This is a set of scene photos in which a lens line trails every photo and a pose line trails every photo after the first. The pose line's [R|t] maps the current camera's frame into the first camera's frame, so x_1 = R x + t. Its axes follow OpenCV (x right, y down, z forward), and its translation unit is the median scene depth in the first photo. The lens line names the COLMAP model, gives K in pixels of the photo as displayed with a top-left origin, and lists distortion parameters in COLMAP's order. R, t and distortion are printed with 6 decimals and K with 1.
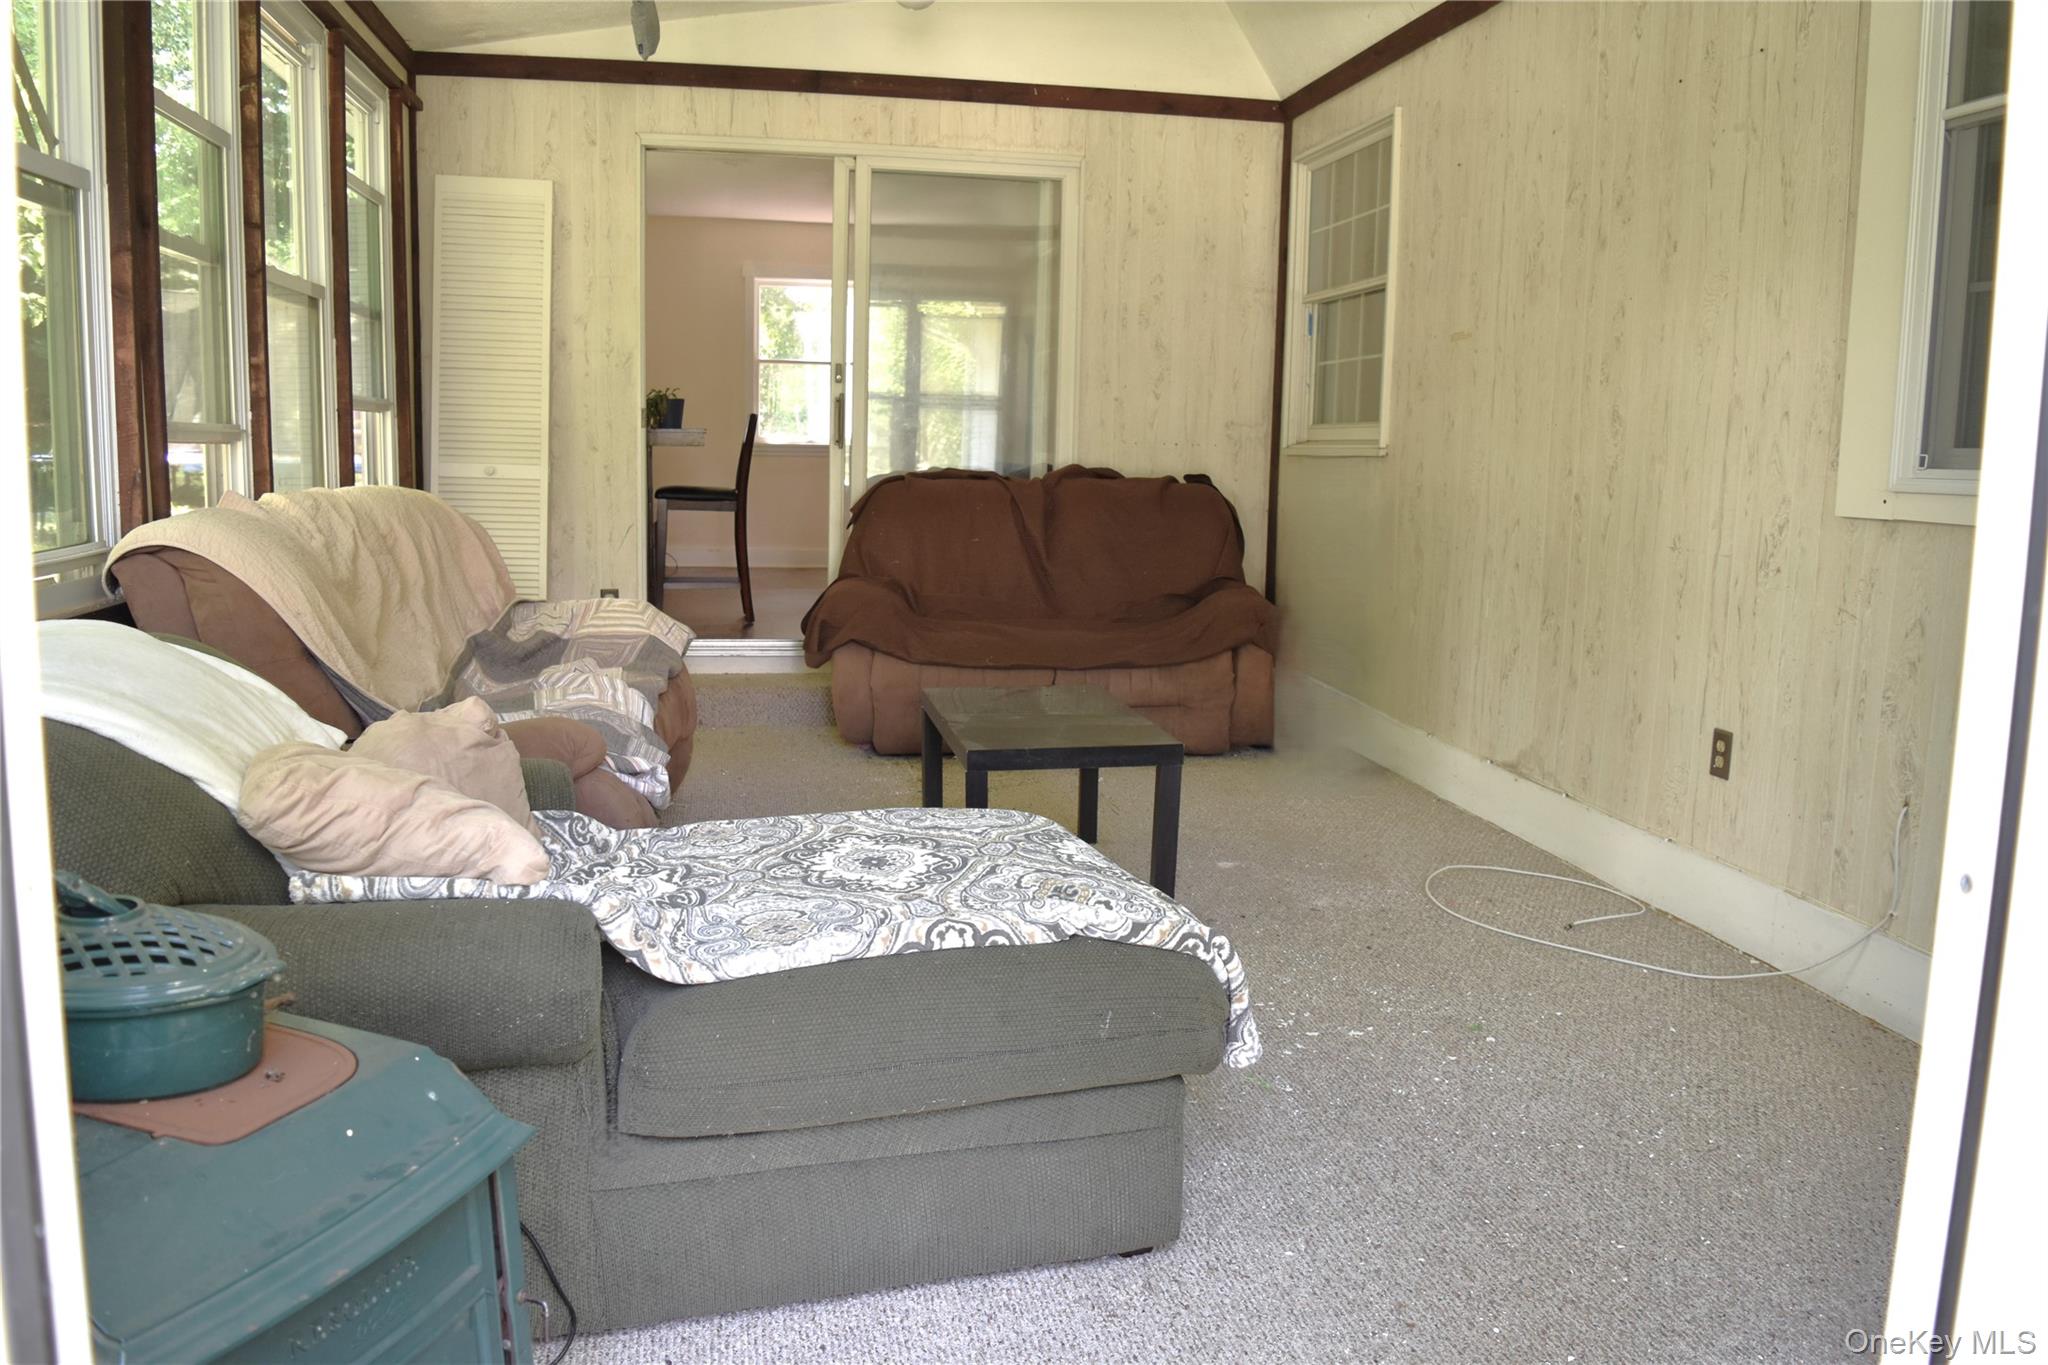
lens RADIAL K [[1709.4, 0, 1024.0], [0, 1709.4, 682.5], [0, 0, 1]] dist [-0.003120, -0.003755]
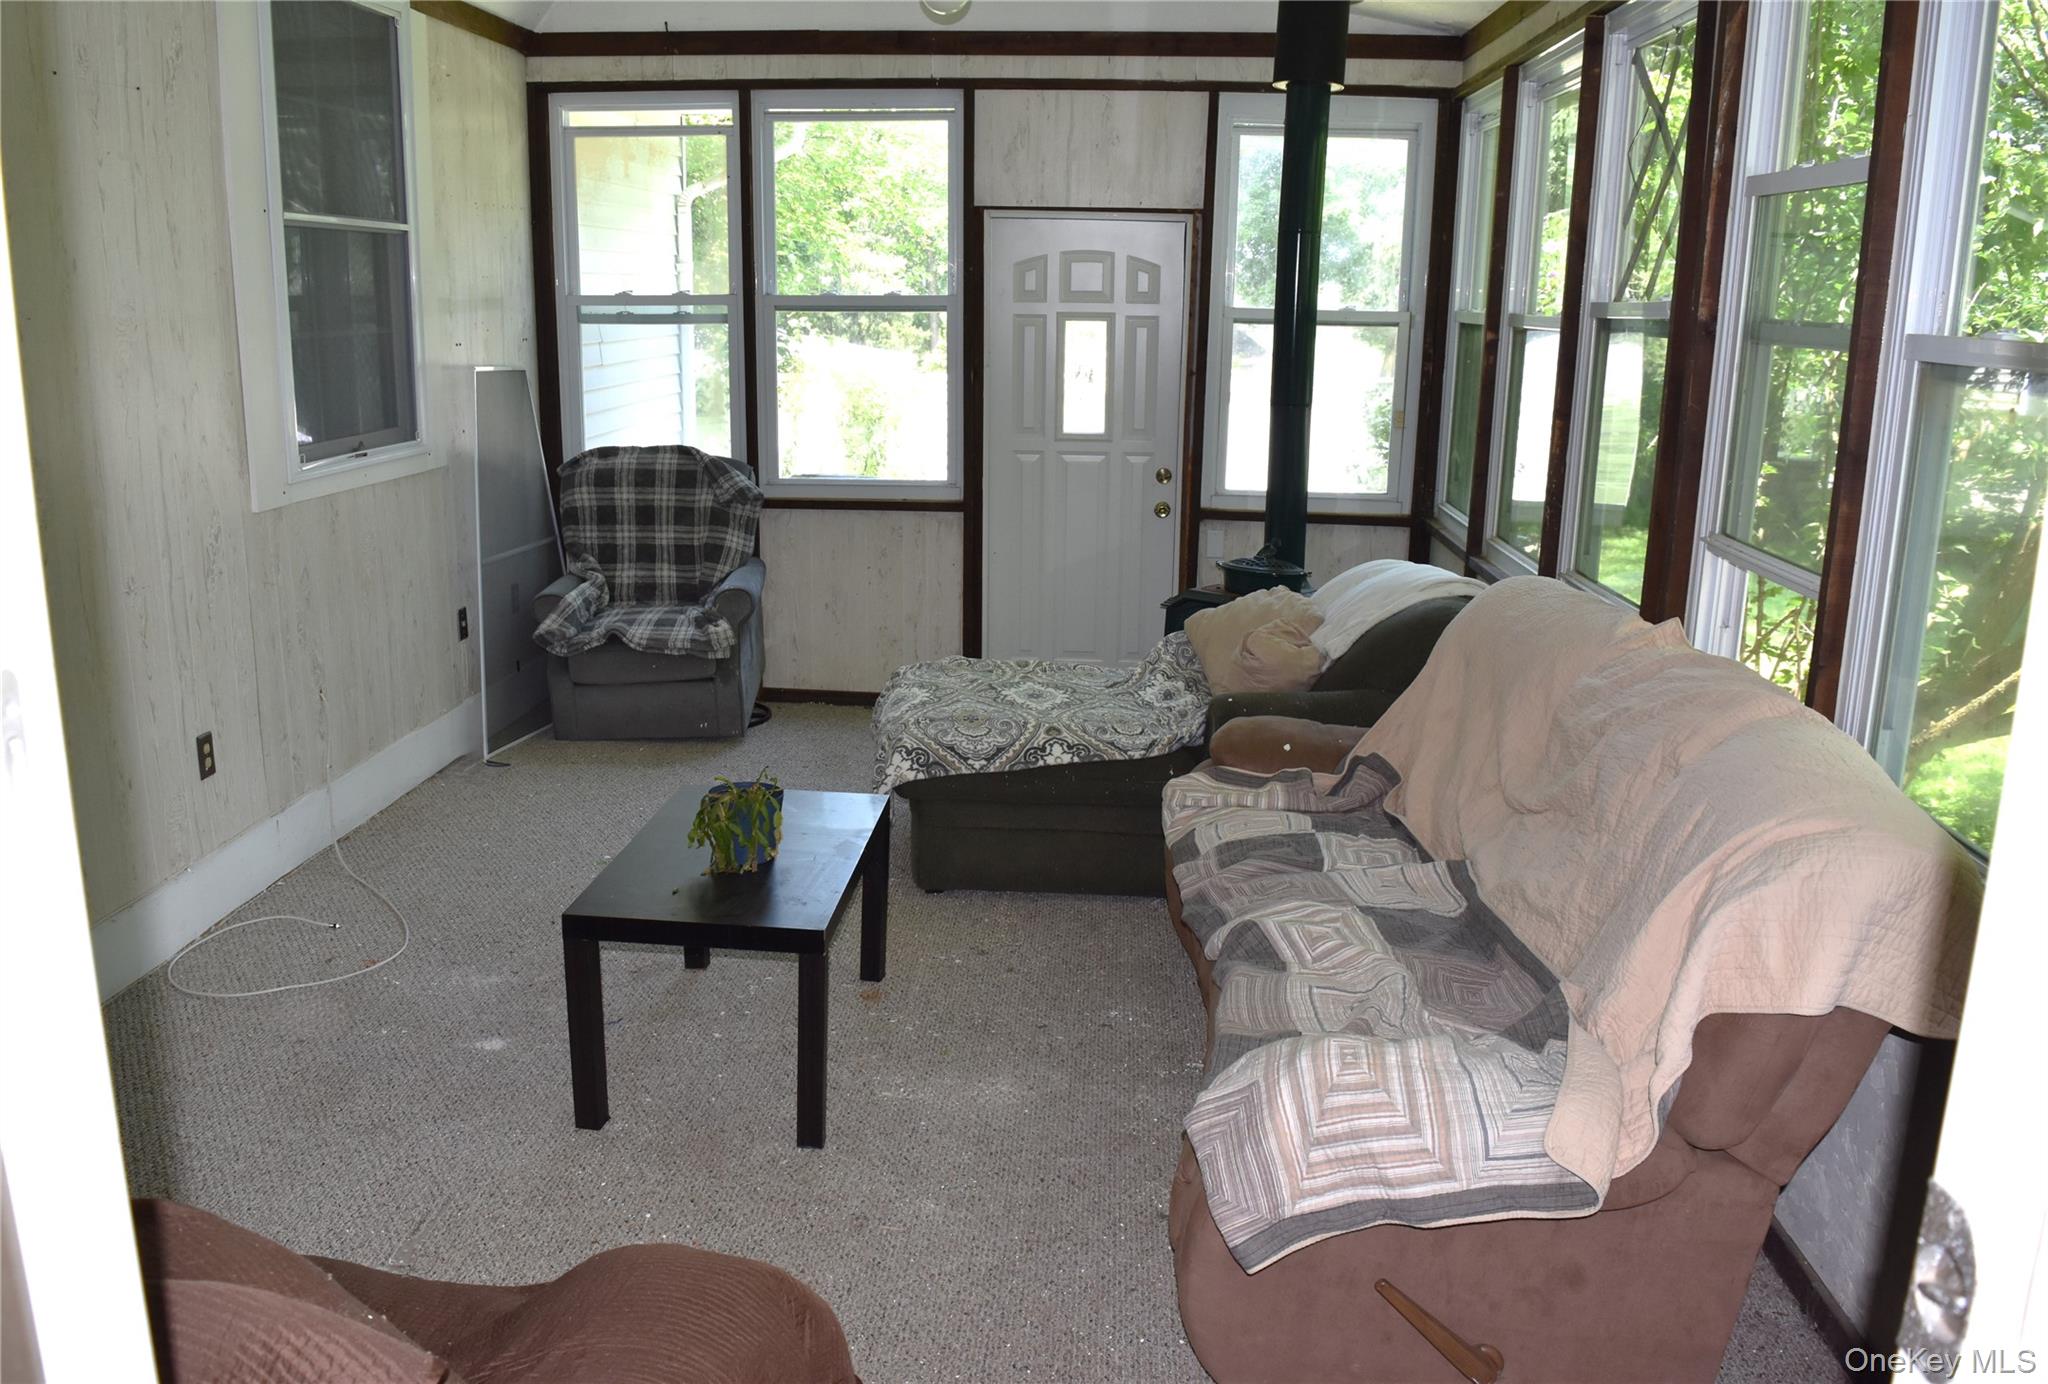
lens RADIAL K [[1624.7, 0, 1024.0], [0, 1624.7, 692.0], [0, 0, 1]] dist [0.001393, -0.000099]
pose [[-0.974446, -0.087852, 0.206730, -0.313027], [-0.005627, 0.929602, 0.368521, -0.387785], [-0.224552, 0.357940, -0.906342, 1.851716]]
